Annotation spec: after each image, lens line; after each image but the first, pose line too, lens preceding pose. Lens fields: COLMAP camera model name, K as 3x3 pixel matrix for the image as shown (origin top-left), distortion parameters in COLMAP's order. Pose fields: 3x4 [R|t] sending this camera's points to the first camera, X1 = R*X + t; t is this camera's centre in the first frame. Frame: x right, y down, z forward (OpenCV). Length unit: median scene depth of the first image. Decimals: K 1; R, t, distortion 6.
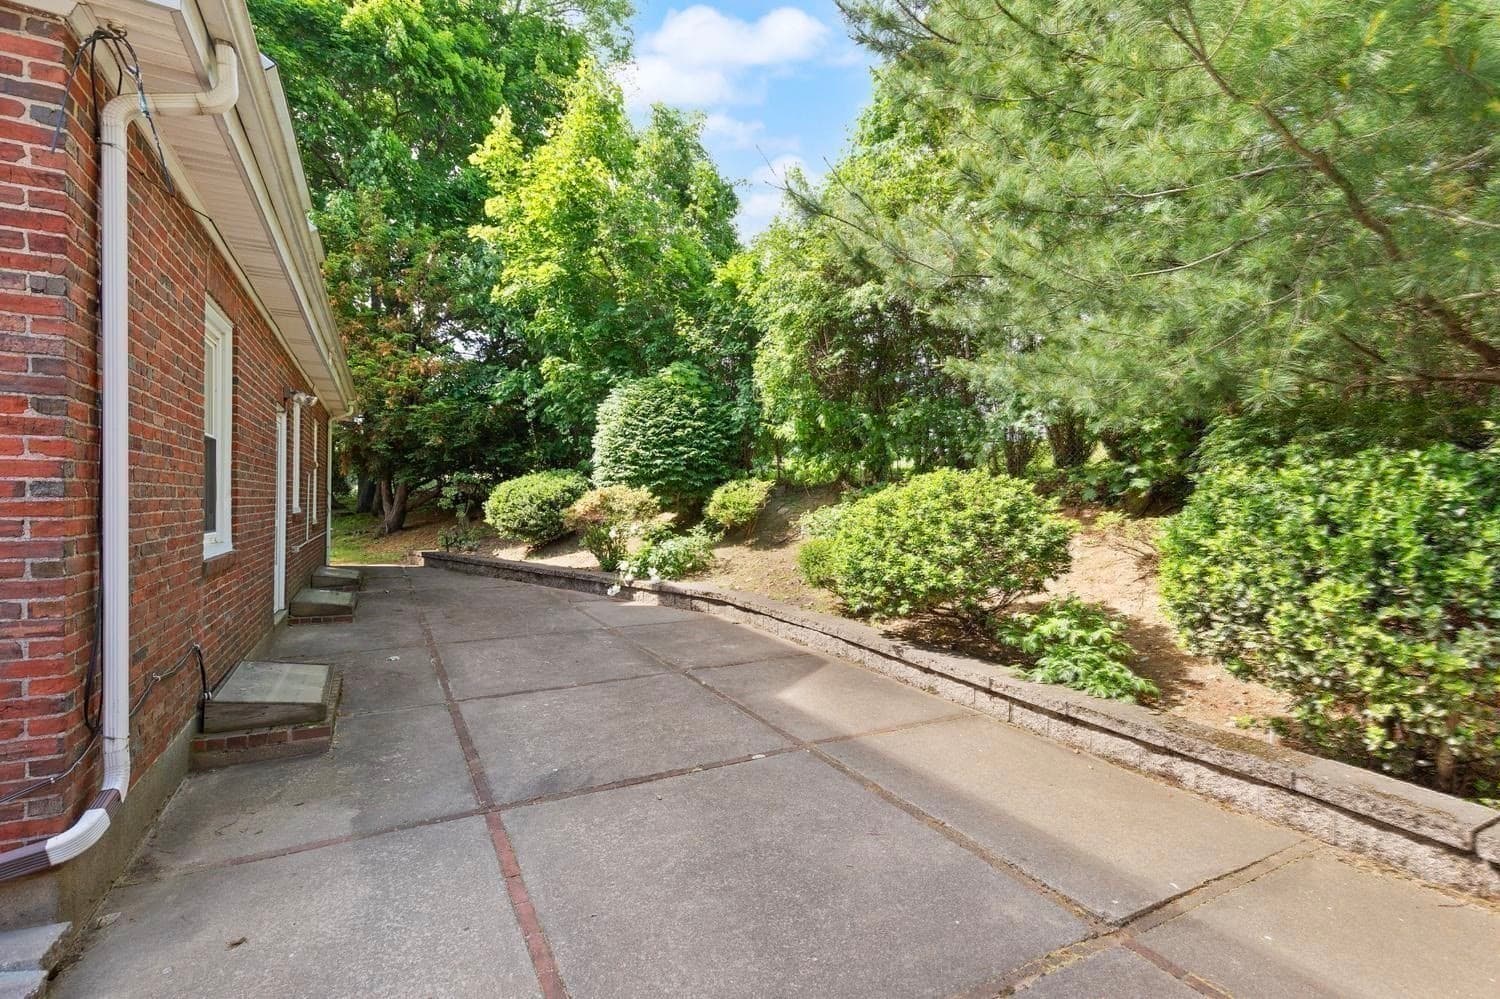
lens RADIAL K [[690.8, 0, 750.0], [0, 690.8, 499.5], [0, 0, 1]] dist [0.002364, -0.000289]
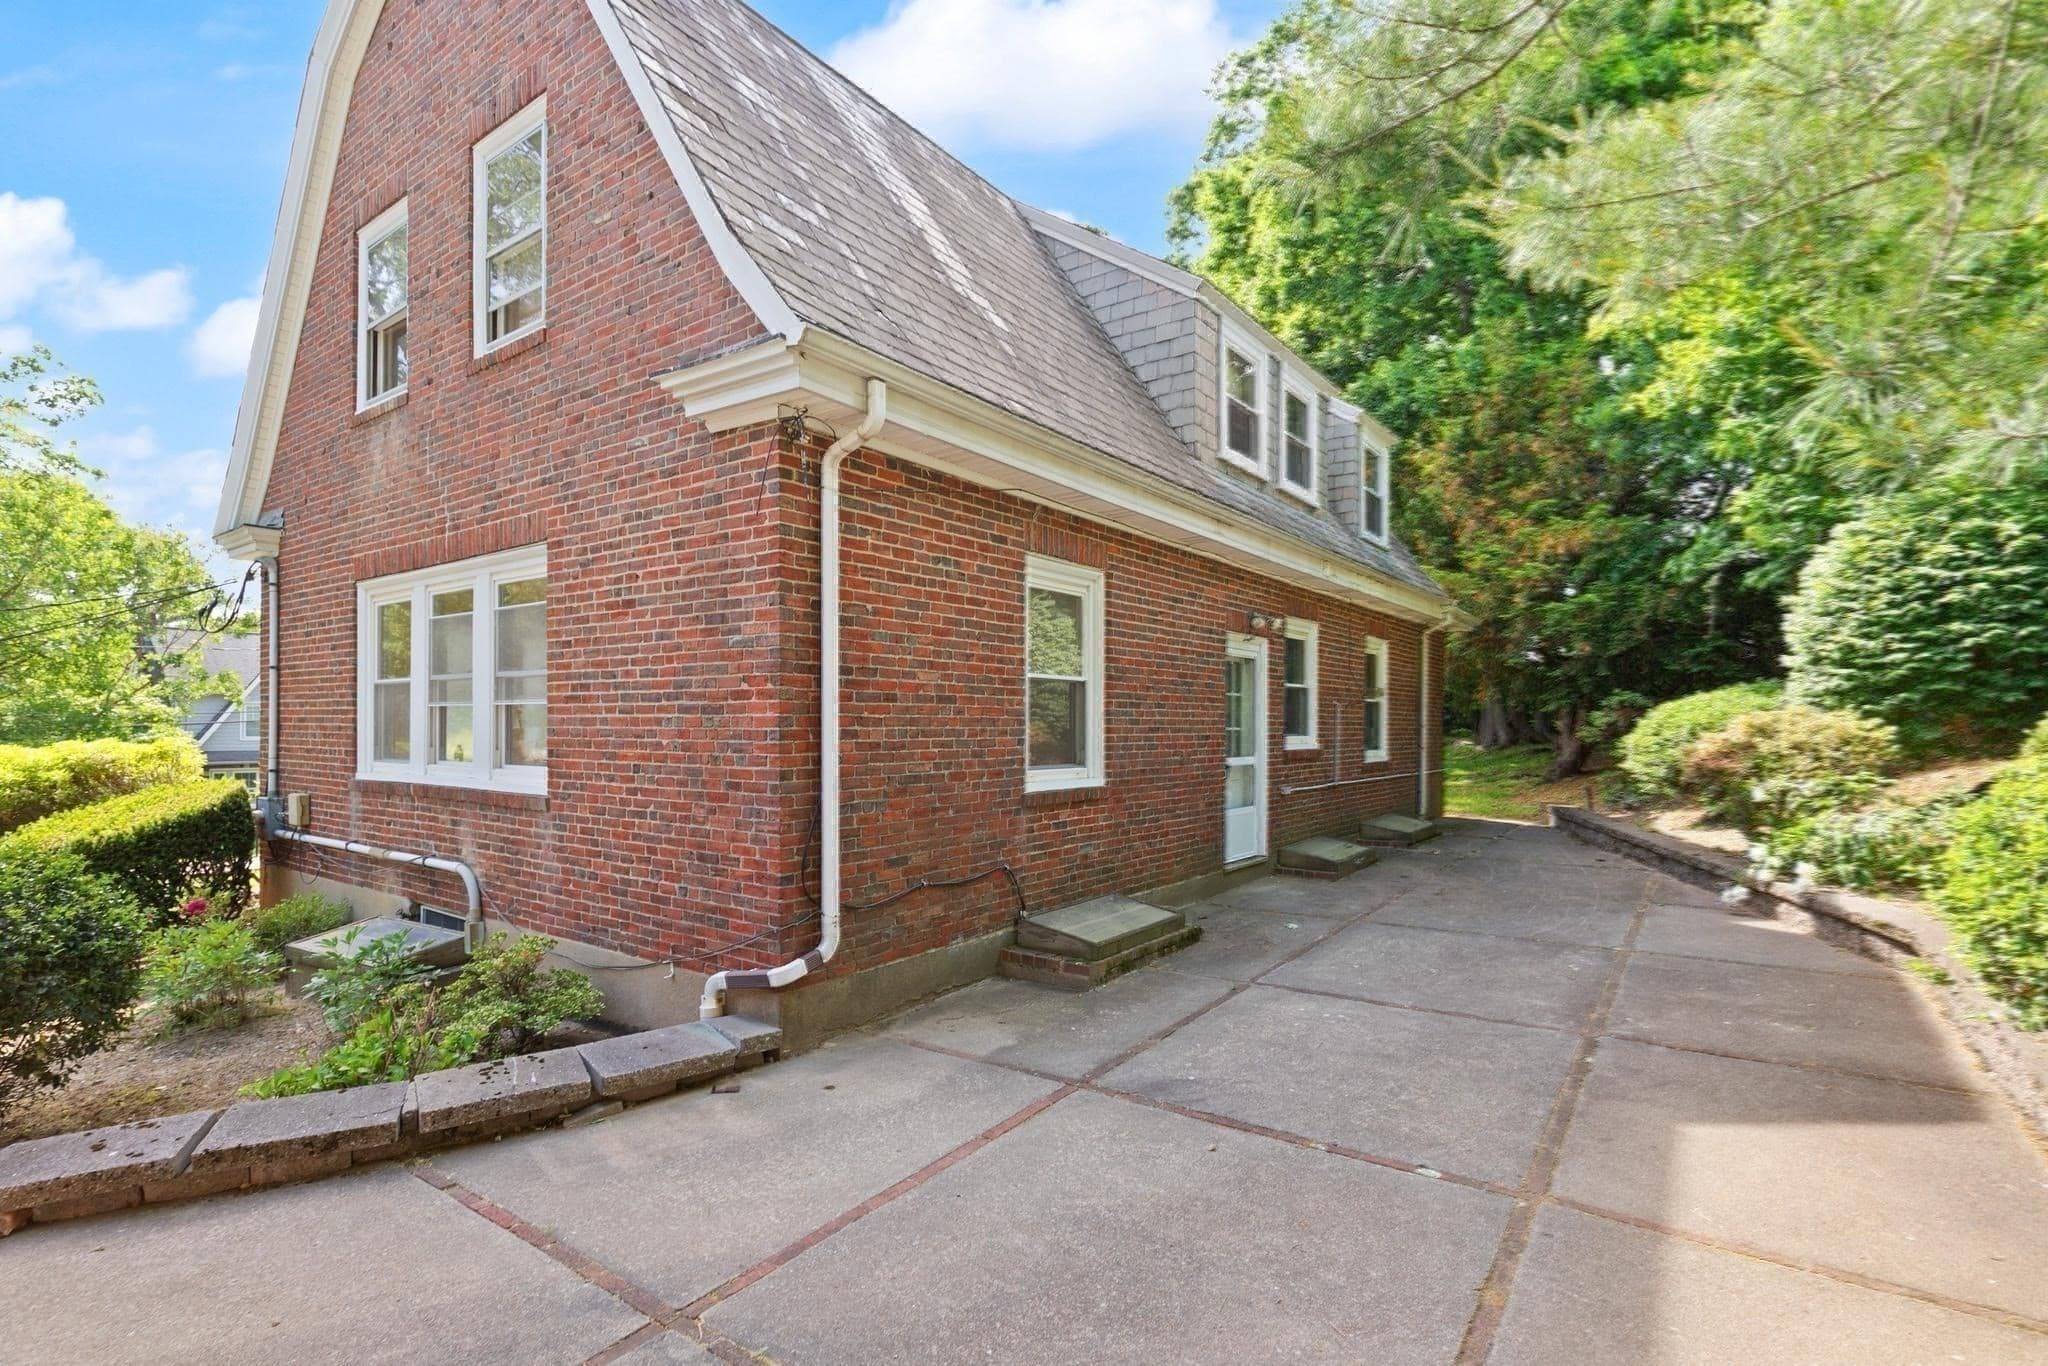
lens RADIAL K [[953.6, 0, 1026.4], [0, 953.6, 729.9], [0, 0, 1]] dist [0.002466, -0.000699]
pose [[0.439504, -0.004073, -0.898231, 0.448152], [0.005322, 0.999984, -0.001930, -0.008469], [0.898225, -0.003932, 0.439519, 0.242934]]
